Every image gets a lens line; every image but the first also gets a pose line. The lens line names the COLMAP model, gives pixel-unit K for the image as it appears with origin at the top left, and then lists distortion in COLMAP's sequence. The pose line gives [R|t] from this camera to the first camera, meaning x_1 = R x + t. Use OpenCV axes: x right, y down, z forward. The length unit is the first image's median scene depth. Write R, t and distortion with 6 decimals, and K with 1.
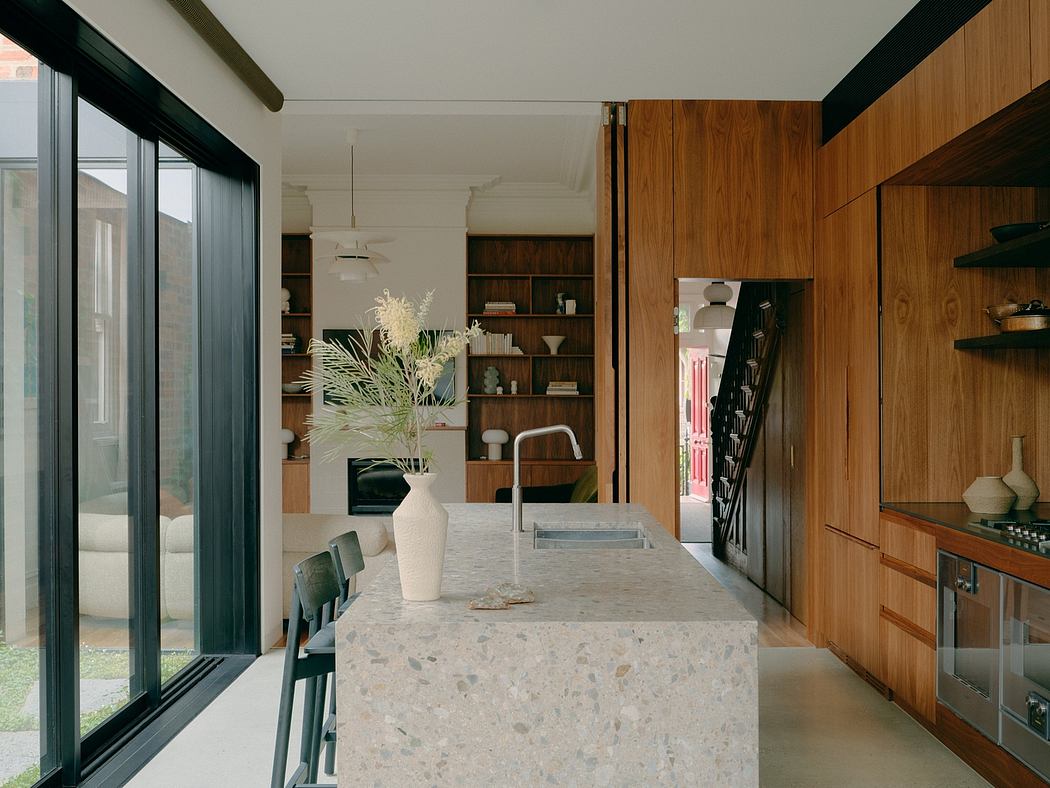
lens RADIAL K [[1205.5, 0, 525.0], [0, 1205.5, 394.0], [0, 0, 1]] dist [0.005931, 0.022358]
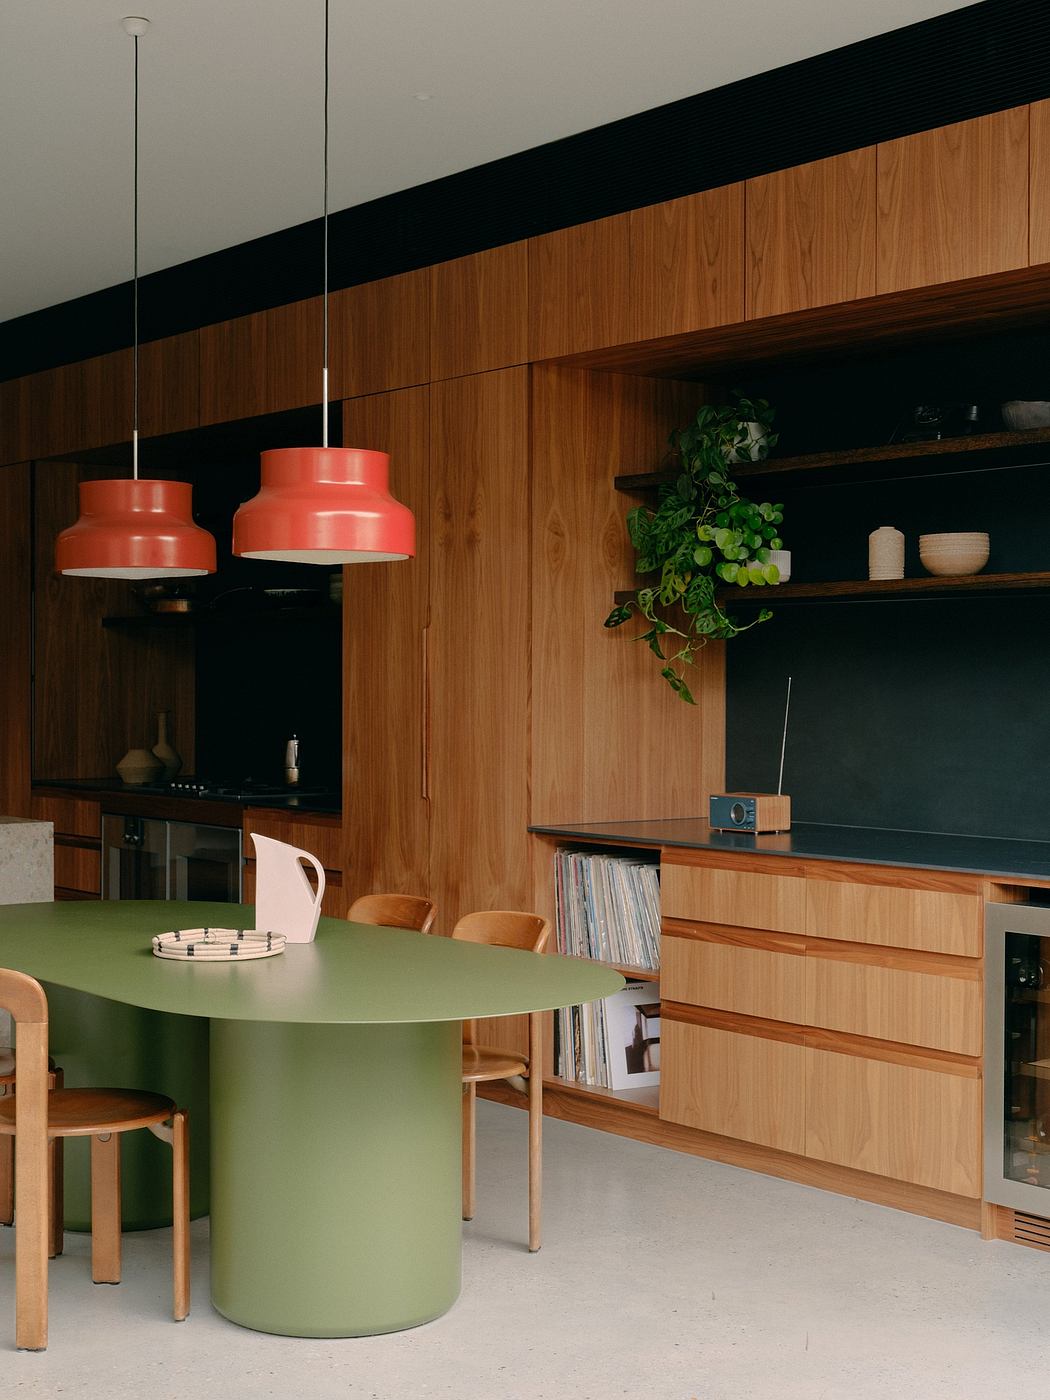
lens RADIAL K [[2482.9, 0, 525.0], [0, 2482.9, 700.0], [0, 0, 1]] dist [-0.063892, 0.013696]
pose [[0.829028, -0.002825, 0.559200, -0.539358], [-0.002757, 0.999954, 0.009138, 0.004377], [-0.559200, -0.009117, 0.828982, -0.968967]]
